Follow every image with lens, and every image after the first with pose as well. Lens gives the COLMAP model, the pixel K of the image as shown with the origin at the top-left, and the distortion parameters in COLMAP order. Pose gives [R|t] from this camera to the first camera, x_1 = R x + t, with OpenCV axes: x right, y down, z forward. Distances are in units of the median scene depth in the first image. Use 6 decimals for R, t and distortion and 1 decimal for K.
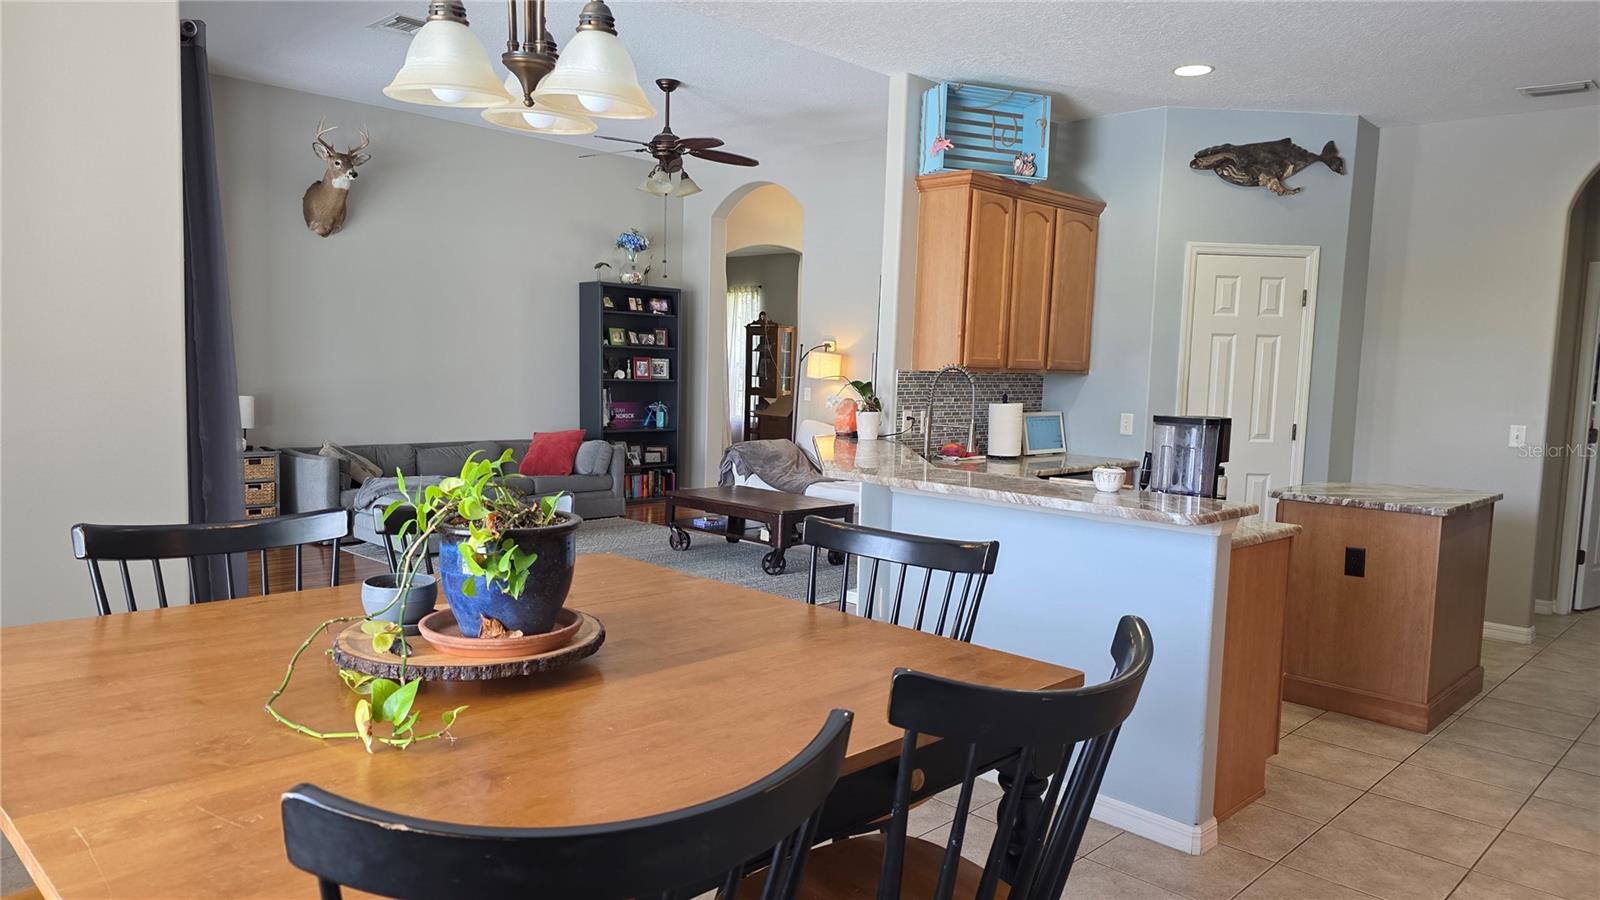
lens RADIAL K [[1065.5, 0, 807.9], [0, 1065.5, 461.6], [0, 0, 1]] dist [0.067488, -0.061917]
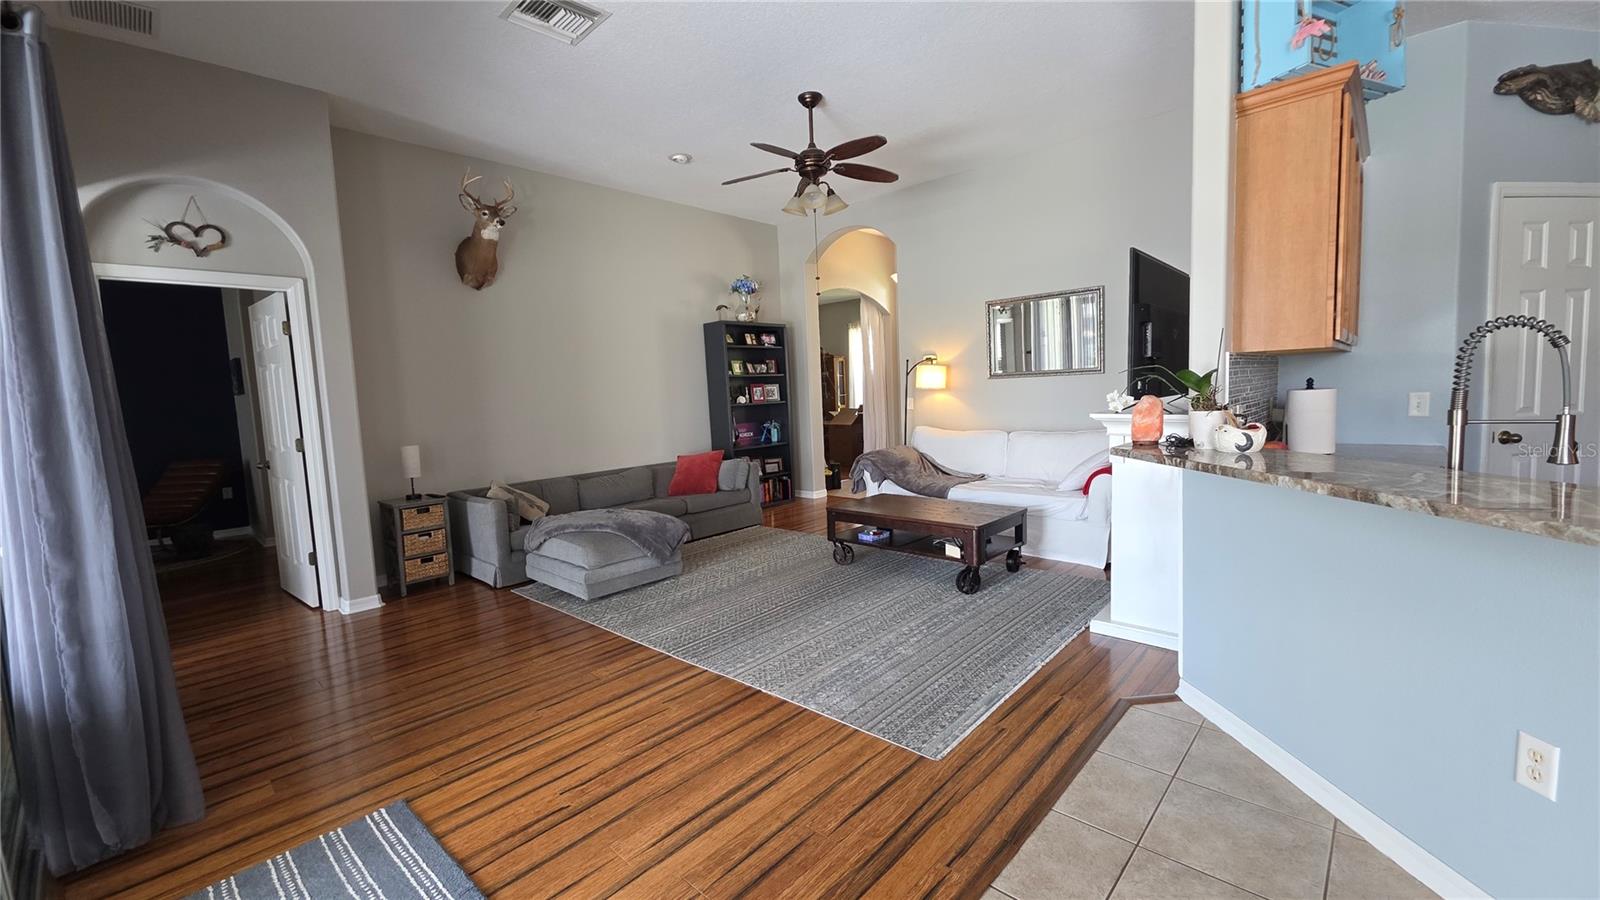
lens RADIAL K [[634.4, 0, 800.6], [0, 634.4, 445.4], [0, 0, 1]] dist [0.008705, -0.007811]
pose [[0.997001, -0.076270, 0.013138, -0.207223], [0.076357, 0.997061, -0.006230, -0.037637], [-0.012625, 0.007215, 0.999894, 0.506542]]
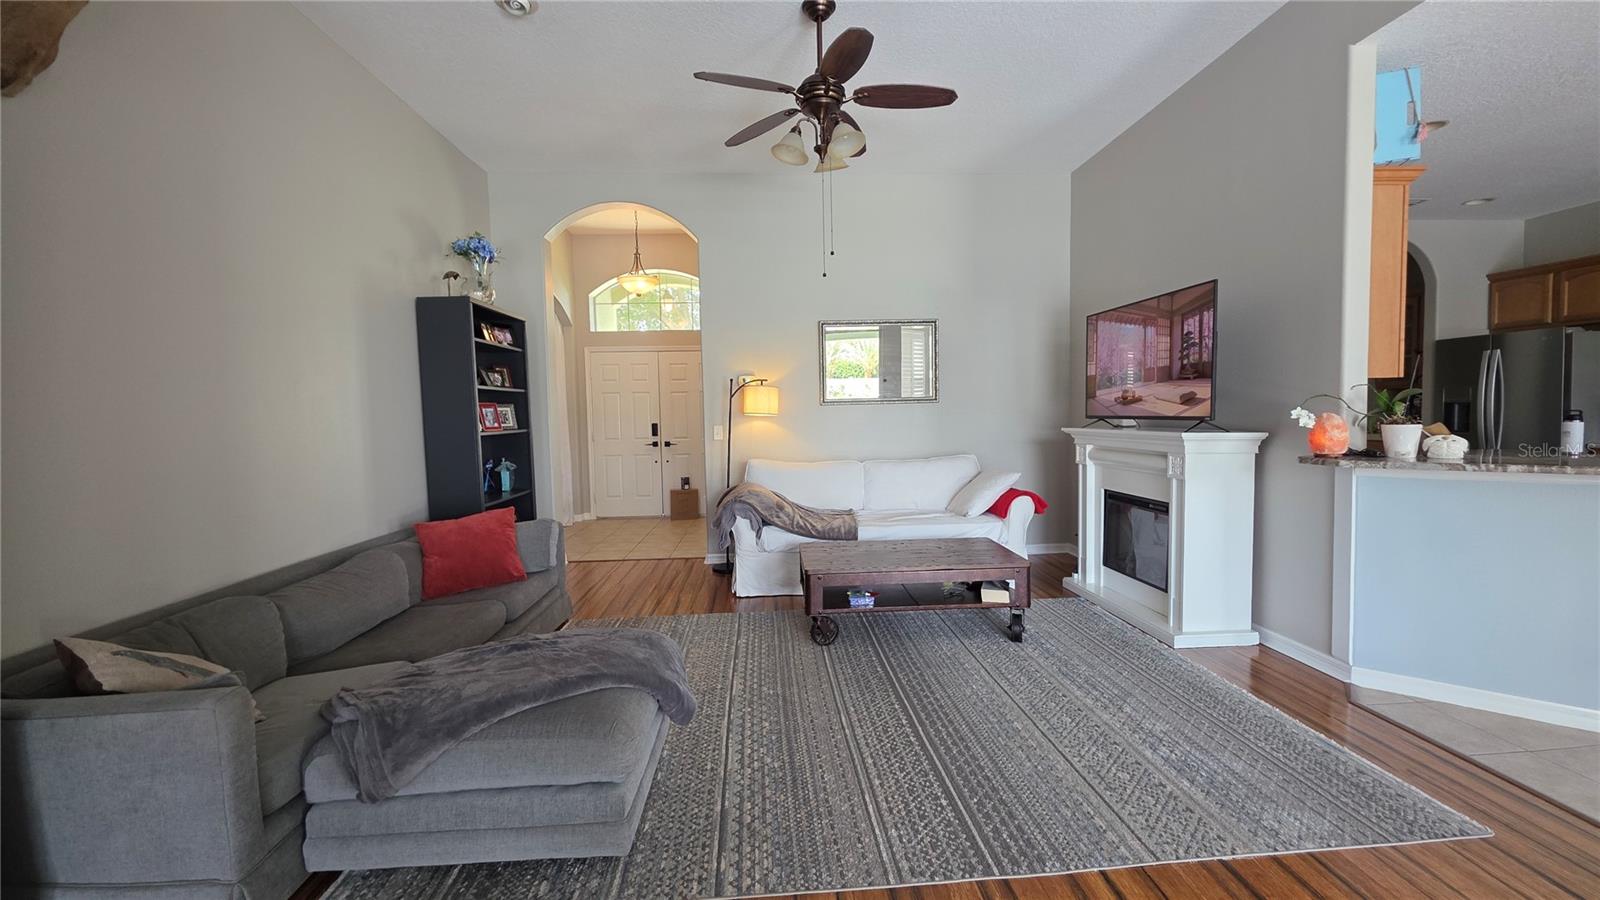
lens RADIAL K [[634.4, 0, 798.4], [0, 634.4, 449.1], [0, 0, 1]] dist [0.008705, -0.007811]
pose [[0.681712, -0.089105, 0.726175, -0.573887], [0.112127, 0.993554, 0.016652, -0.080675], [-0.722978, 0.070072, 0.687308, 0.896541]]
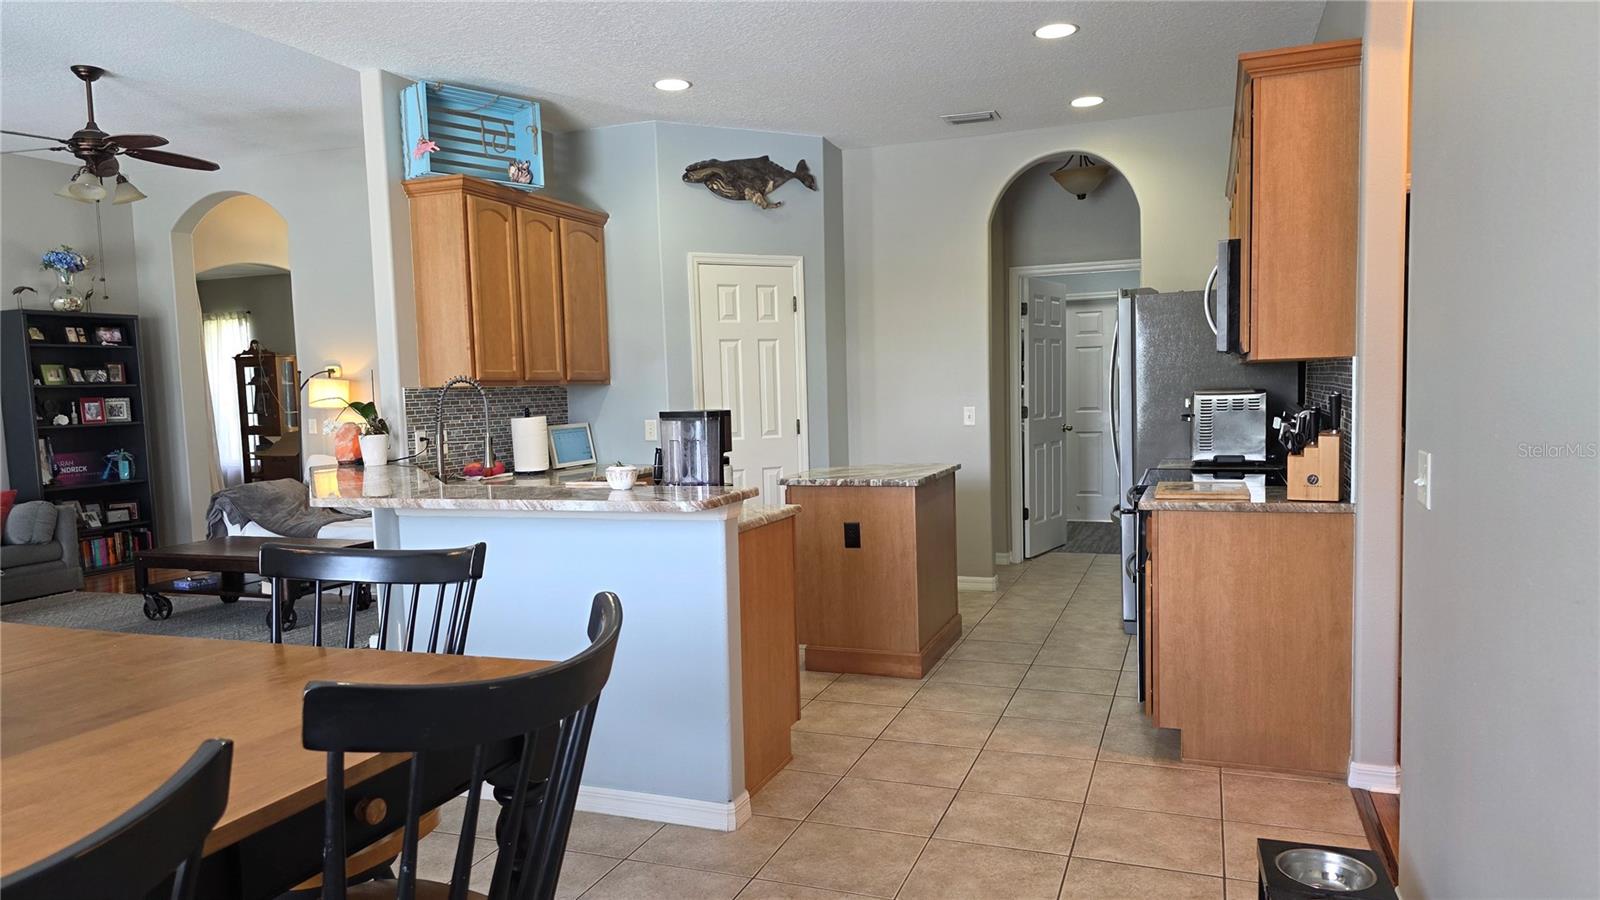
lens RADIAL K [[1065.5, 0, 790.0], [0, 1065.5, 469.8], [0, 0, 1]] dist [0.067488, -0.061917]
pose [[0.917761, -0.088646, 0.387112, 0.022871], [0.094490, 0.995518, 0.003950, 0.011425], [-0.385728, 0.032953, 0.922024, 0.011397]]
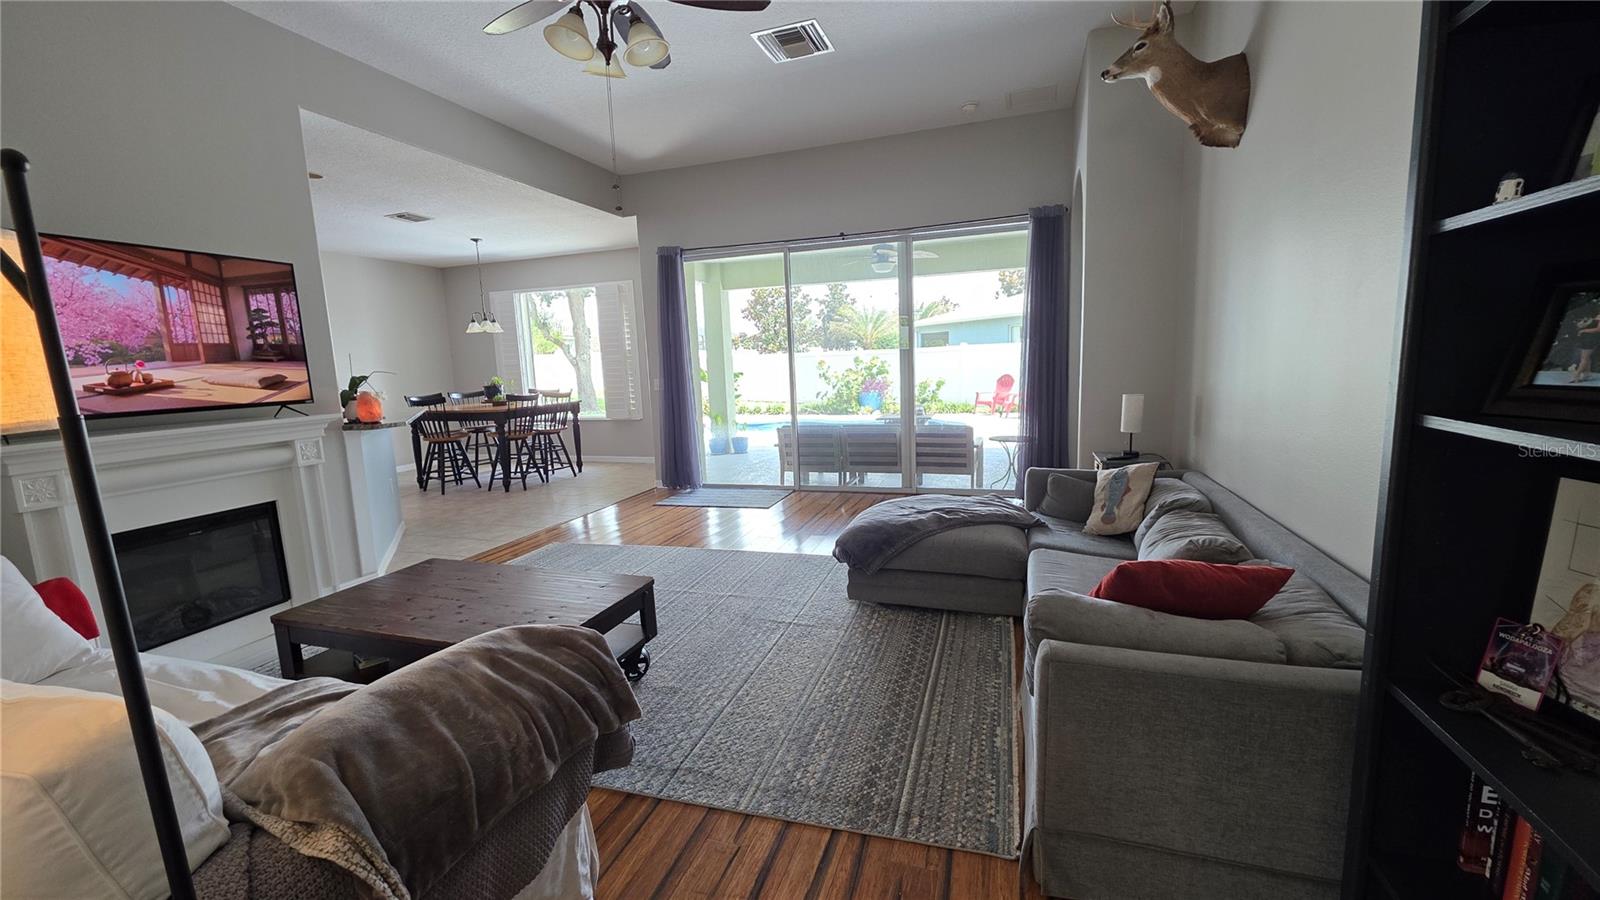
lens RADIAL K [[634.4, 0, 802.8], [0, 634.4, 456.3], [0, 0, 1]] dist [0.008705, -0.007811]
pose [[-0.900767, 0.064207, -0.429530, -0.081047], [-0.035159, 0.974984, 0.219476, -0.148789], [0.432877, 0.212798, -0.875976, 1.702581]]
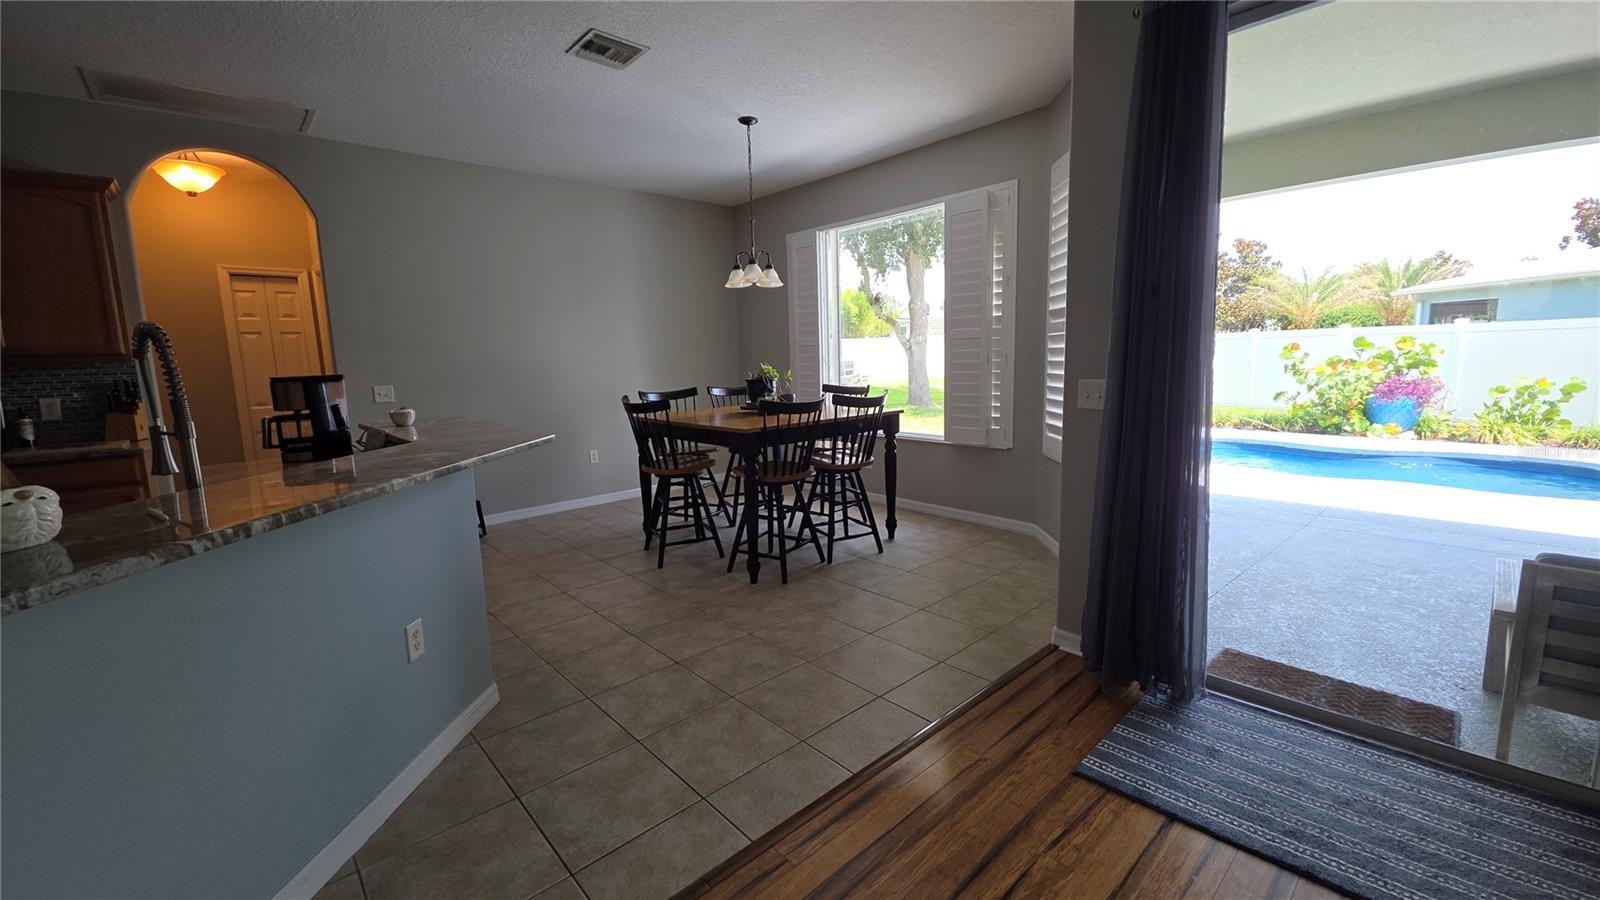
lens RADIAL K [[634.4, 0, 801.3], [0, 634.4, 446.7], [0, 0, 1]] dist [0.008705, -0.007811]
pose [[-0.998064, -0.015839, 0.060139, -0.171535], [-0.001184, 0.971687, 0.236268, -0.083165], [-0.062178, 0.235739, -0.969825, 1.020120]]
